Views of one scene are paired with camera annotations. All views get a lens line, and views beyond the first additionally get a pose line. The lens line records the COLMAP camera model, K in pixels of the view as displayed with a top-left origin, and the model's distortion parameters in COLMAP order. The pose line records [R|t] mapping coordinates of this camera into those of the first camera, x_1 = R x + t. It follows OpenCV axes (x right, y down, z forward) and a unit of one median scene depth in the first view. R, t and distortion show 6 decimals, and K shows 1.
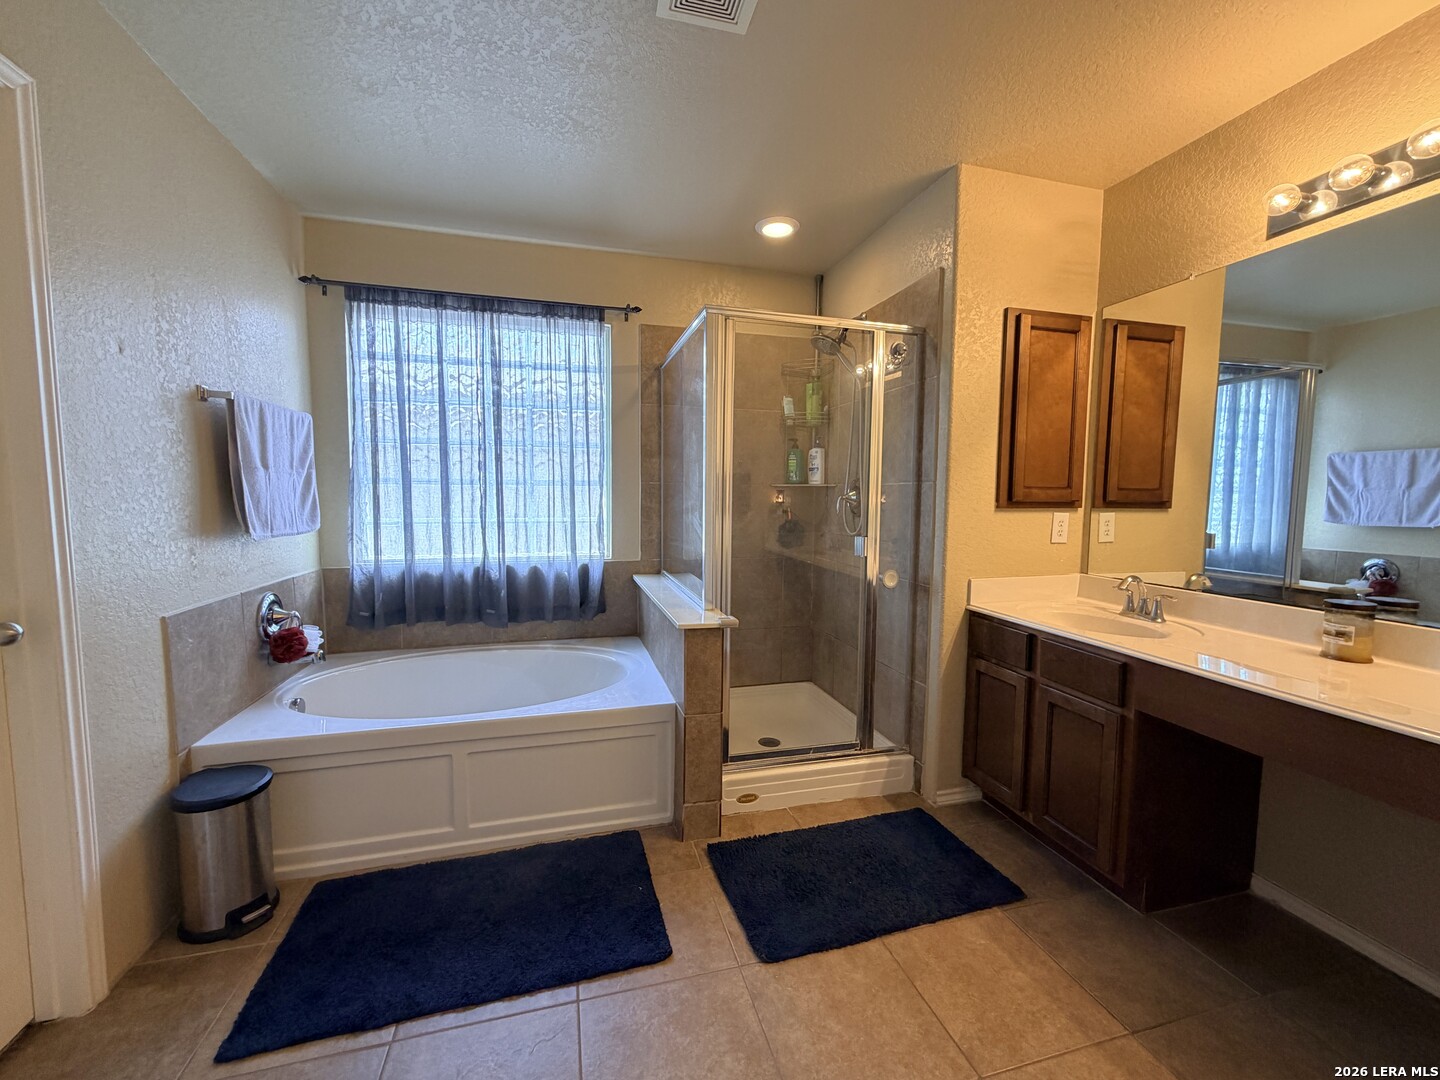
lens RADIAL K [[582.5, 0, 720.0], [0, 582.5, 540.0], [0, 0, 1]] dist [0.001520, 0.000215]
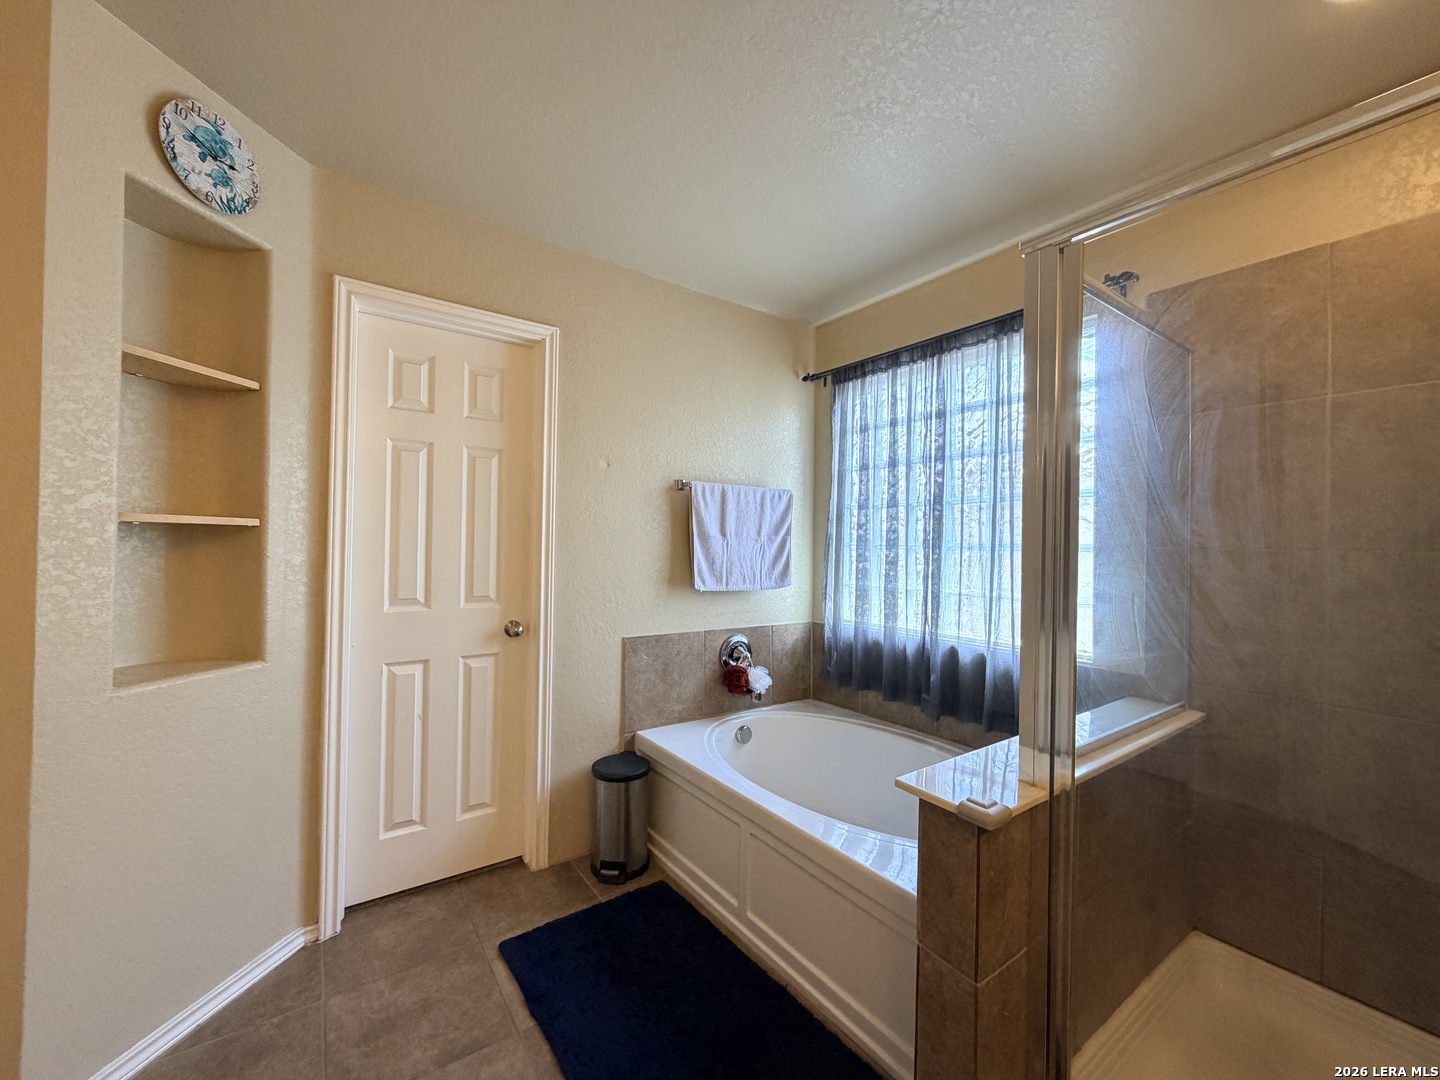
lens RADIAL K [[574.0, 0, 720.0], [0, 574.0, 540.0], [0, 0, 1]] dist [-0.000620, 0.000061]
pose [[0.345273, -0.010706, -0.938441, 0.362350], [-0.087857, 0.995175, -0.043678, -0.052179], [0.934381, 0.097529, 0.342666, 0.497526]]
